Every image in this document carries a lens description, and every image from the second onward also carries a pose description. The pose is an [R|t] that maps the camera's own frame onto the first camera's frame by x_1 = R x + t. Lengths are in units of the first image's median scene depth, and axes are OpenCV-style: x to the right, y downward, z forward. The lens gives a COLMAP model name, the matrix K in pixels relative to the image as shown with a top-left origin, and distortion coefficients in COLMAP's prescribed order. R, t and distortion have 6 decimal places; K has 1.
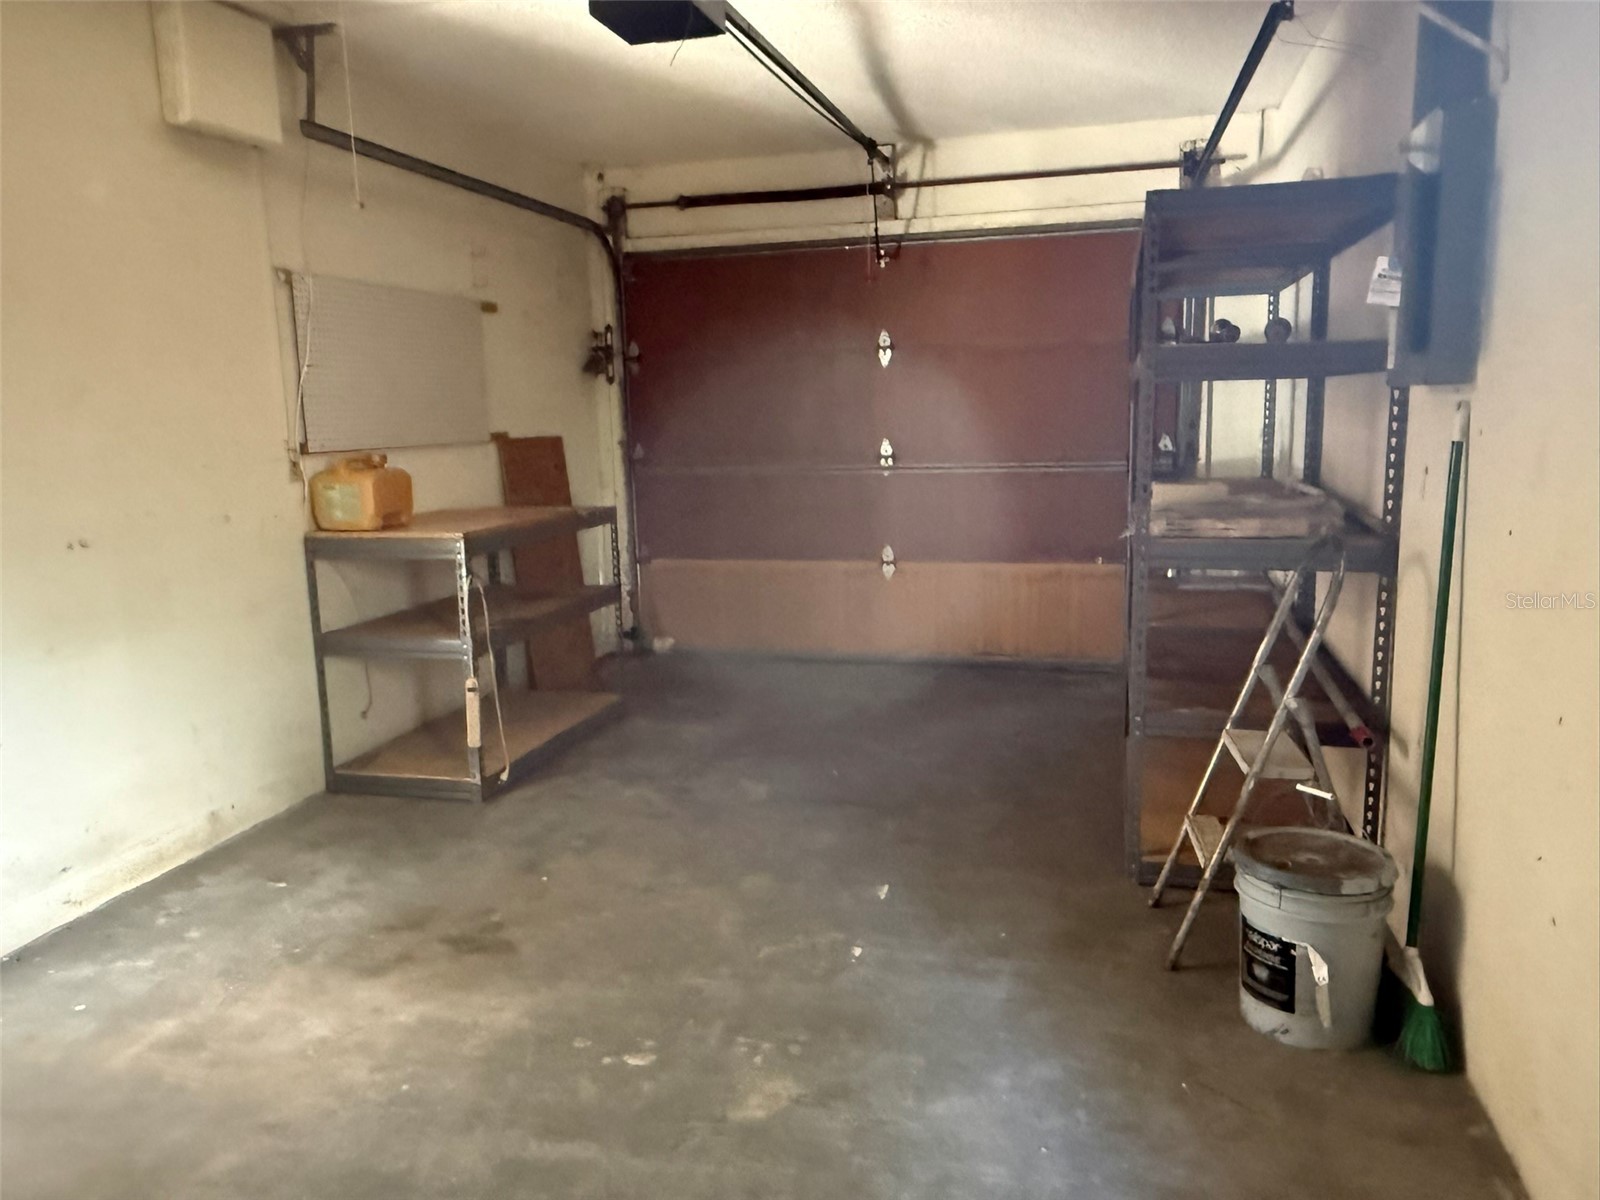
lens RADIAL K [[1161.4, 0, 800.0], [0, 1161.4, 600.0], [0, 0, 1]] dist [0.005075, 0.002054]
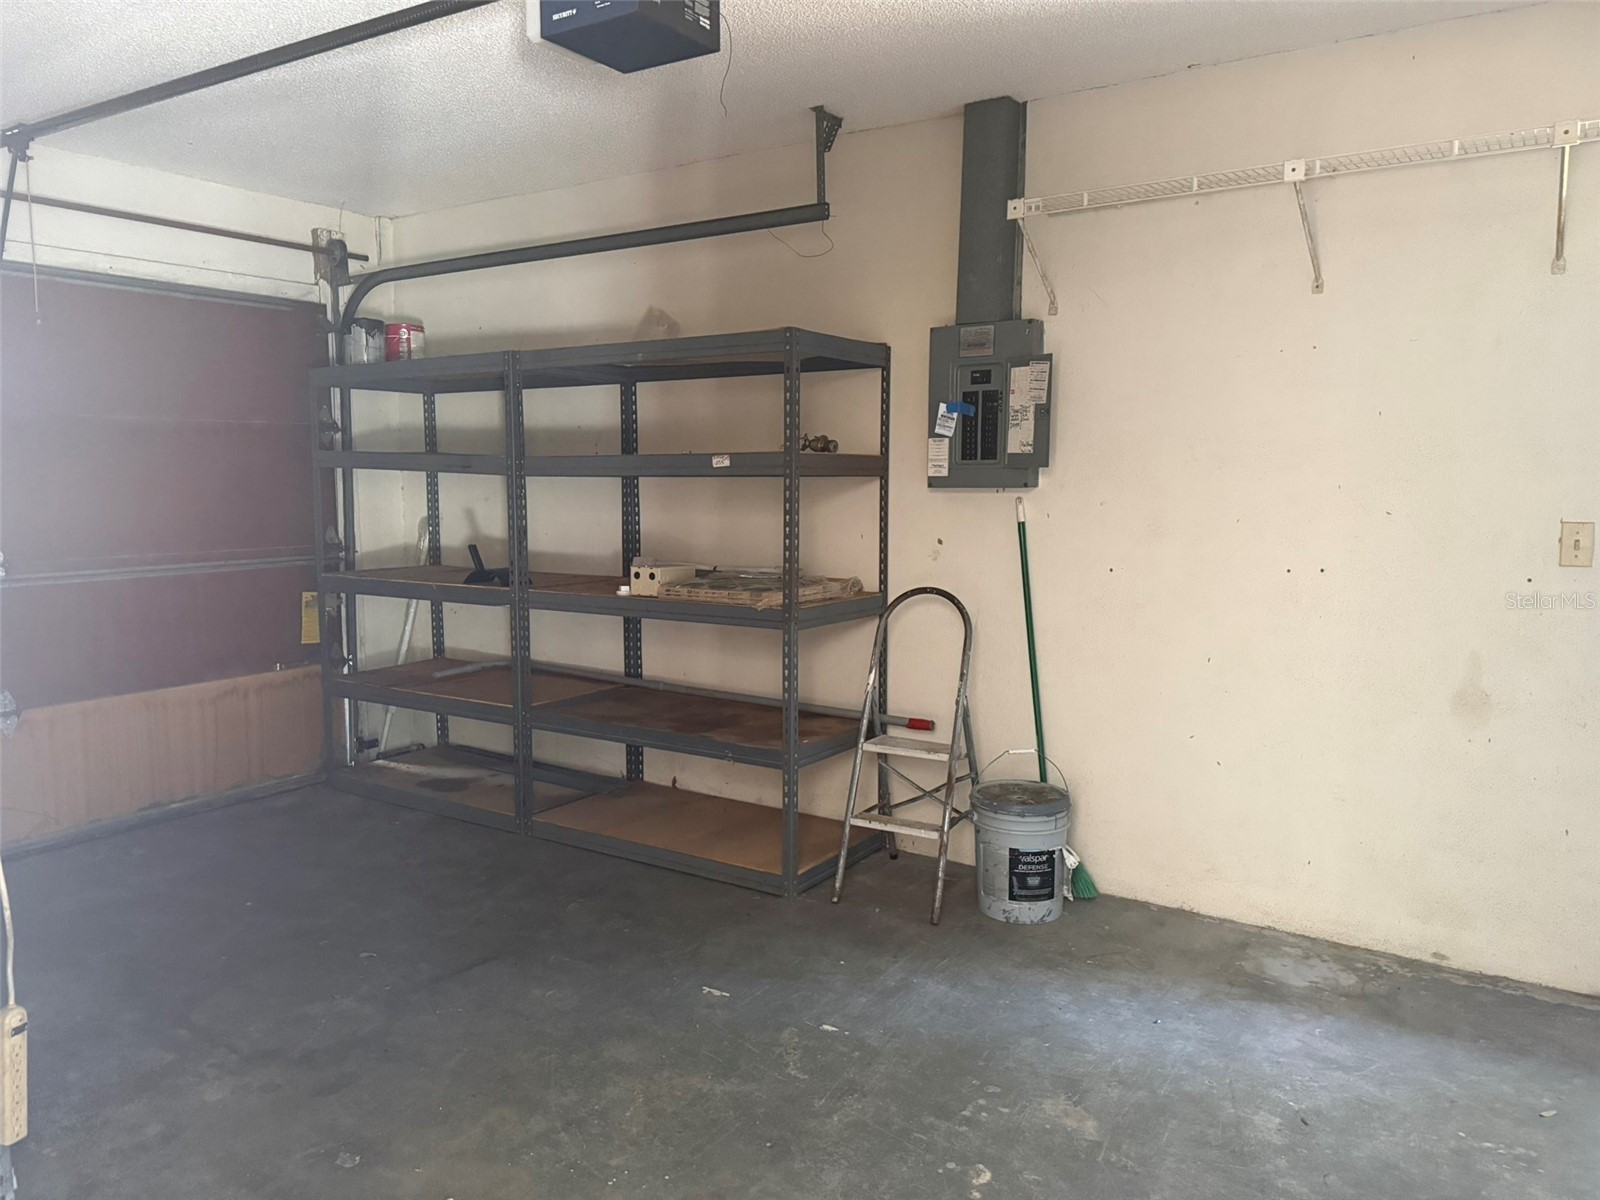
lens RADIAL K [[1122.8, 0, 800.0], [0, 1122.8, 600.0], [0, 0, 1]] dist [0.061773, -0.084249]
pose [[0.319576, -0.082886, 0.943929, -0.882071], [0.151847, 0.987772, 0.035327, -0.110658], [-0.935315, 0.132044, 0.328254, 0.658843]]
